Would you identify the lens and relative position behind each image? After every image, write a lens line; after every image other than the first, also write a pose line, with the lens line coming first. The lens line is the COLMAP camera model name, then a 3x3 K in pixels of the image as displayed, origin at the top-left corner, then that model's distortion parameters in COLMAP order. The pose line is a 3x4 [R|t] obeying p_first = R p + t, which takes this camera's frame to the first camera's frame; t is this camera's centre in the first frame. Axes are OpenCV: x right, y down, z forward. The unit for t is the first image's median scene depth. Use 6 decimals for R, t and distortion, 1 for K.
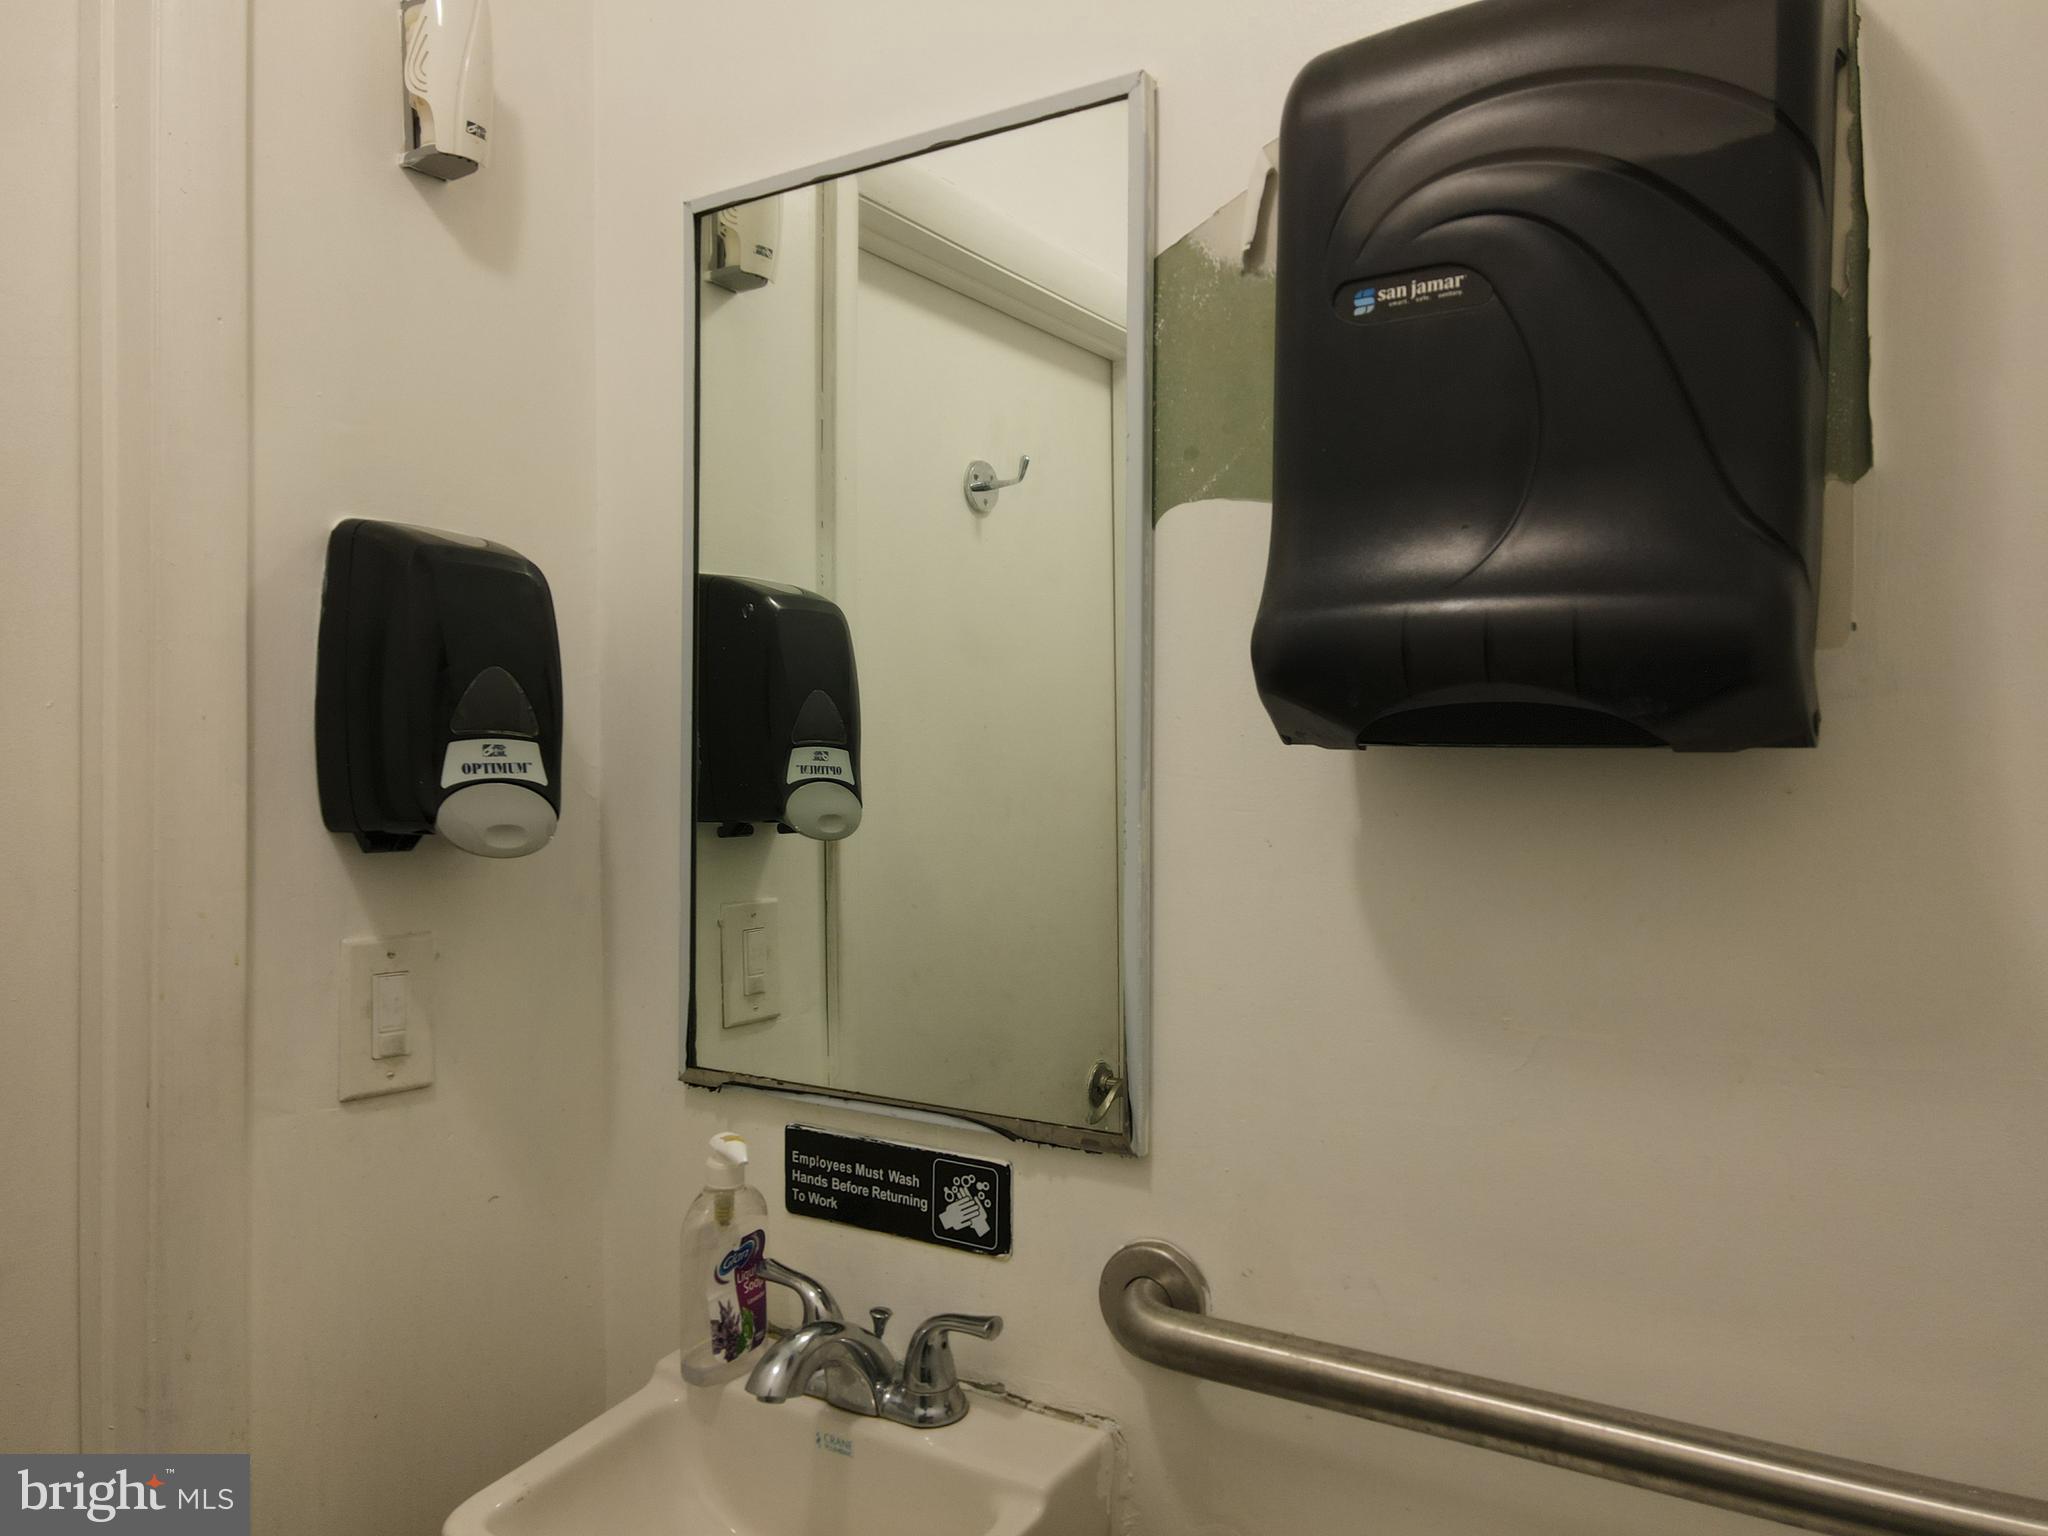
lens RADIAL K [[1519.4, 0, 1025.2], [0, 1519.4, 775.8], [0, 0, 1]] dist [-0.005722, 0.038748]
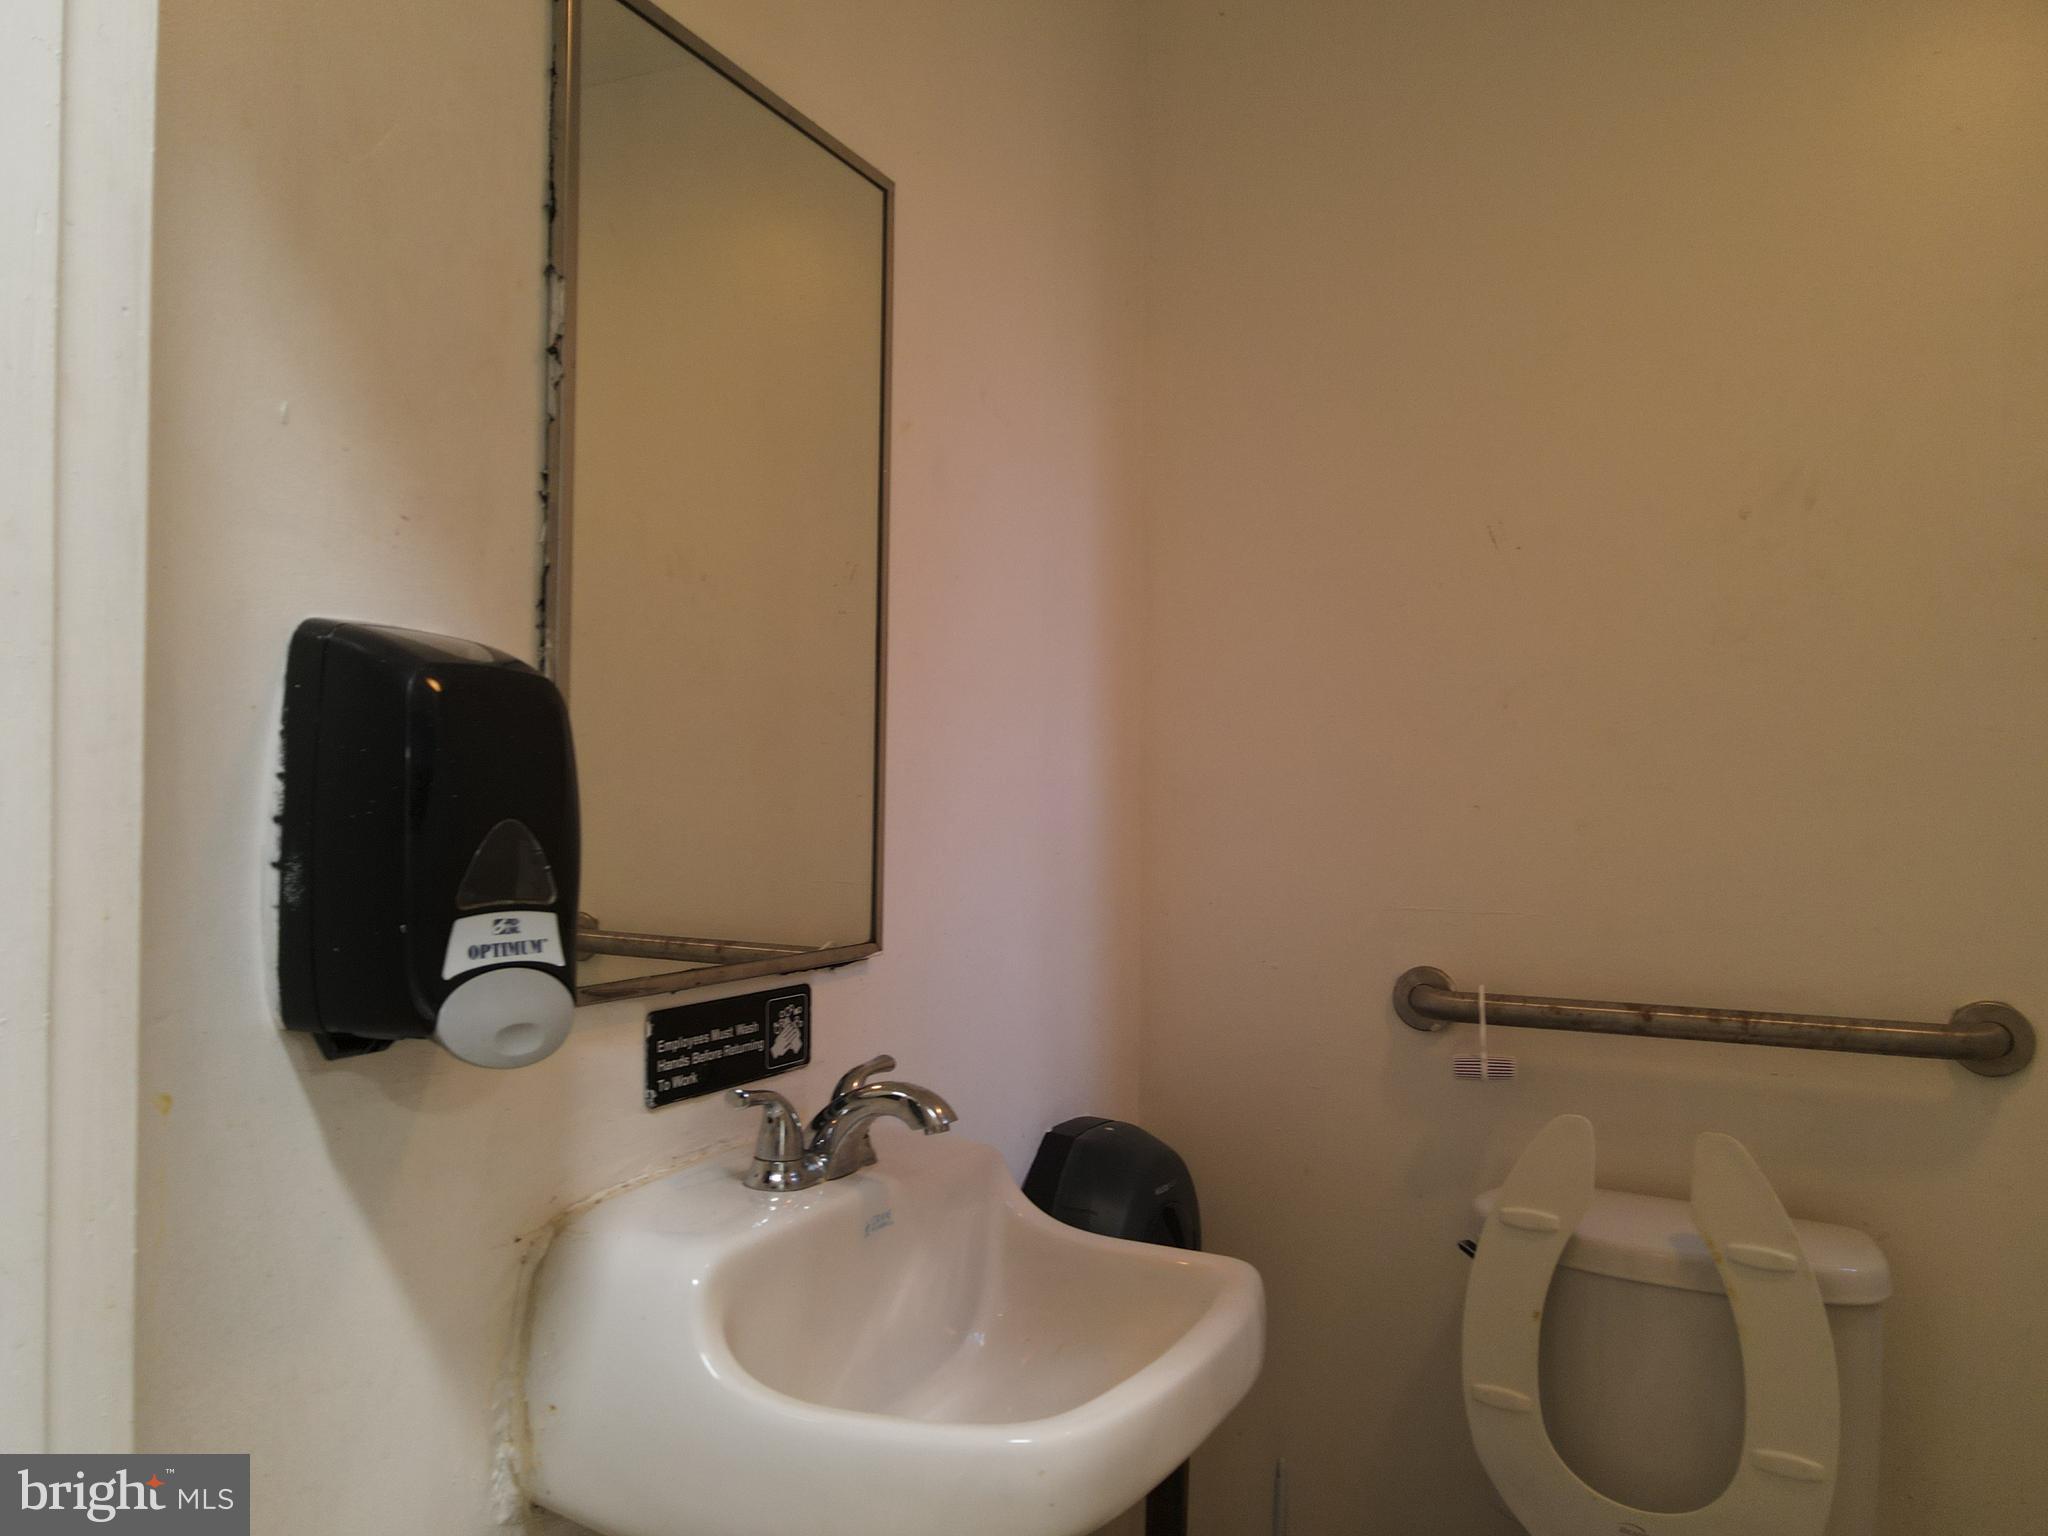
lens RADIAL K [[1519.4, 0, 1028.2], [0, 1519.4, 772.2], [0, 0, 1]] dist [-0.005722, 0.038748]
pose [[-0.152974, 0.008789, 0.988191, -1.226975], [-0.018024, 0.999769, -0.011682, 0.092823], [-0.988066, -0.019599, -0.152780, 0.999360]]
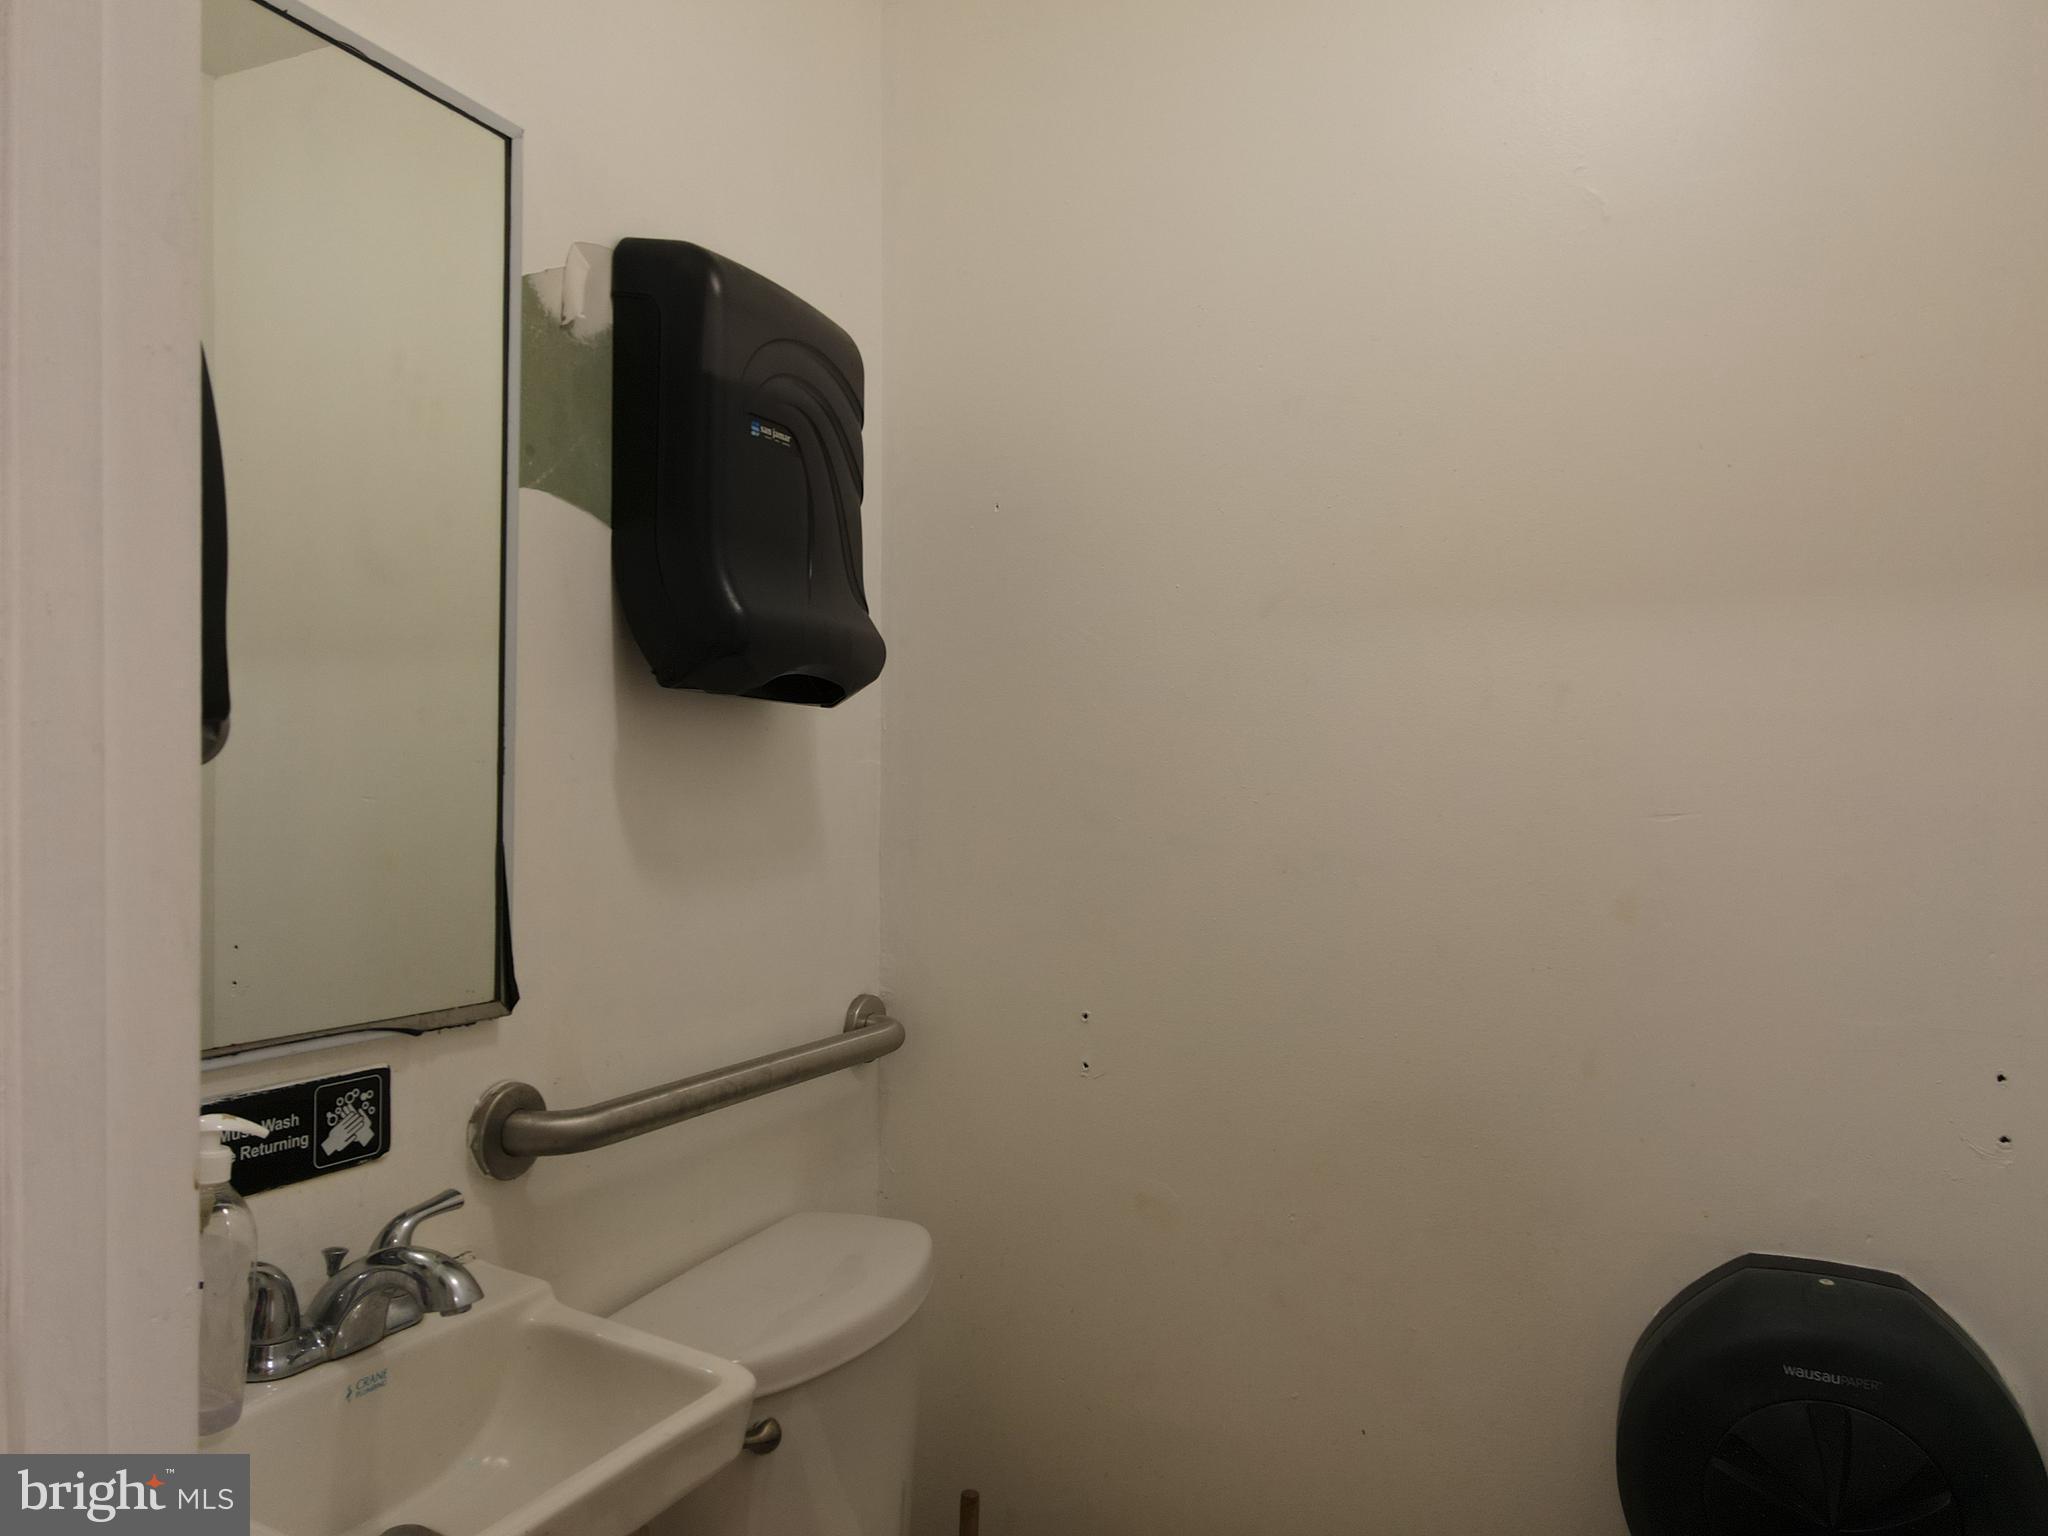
lens RADIAL K [[1519.4, 0, 1019.6], [0, 1519.4, 770.7], [0, 0, 1]] dist [-0.005722, 0.038748]
pose [[-0.153238, 0.006553, 0.988168, -1.096629], [-0.008145, 0.999936, -0.007894, 0.056088], [-0.988156, -0.009258, -0.153175, 0.719866]]
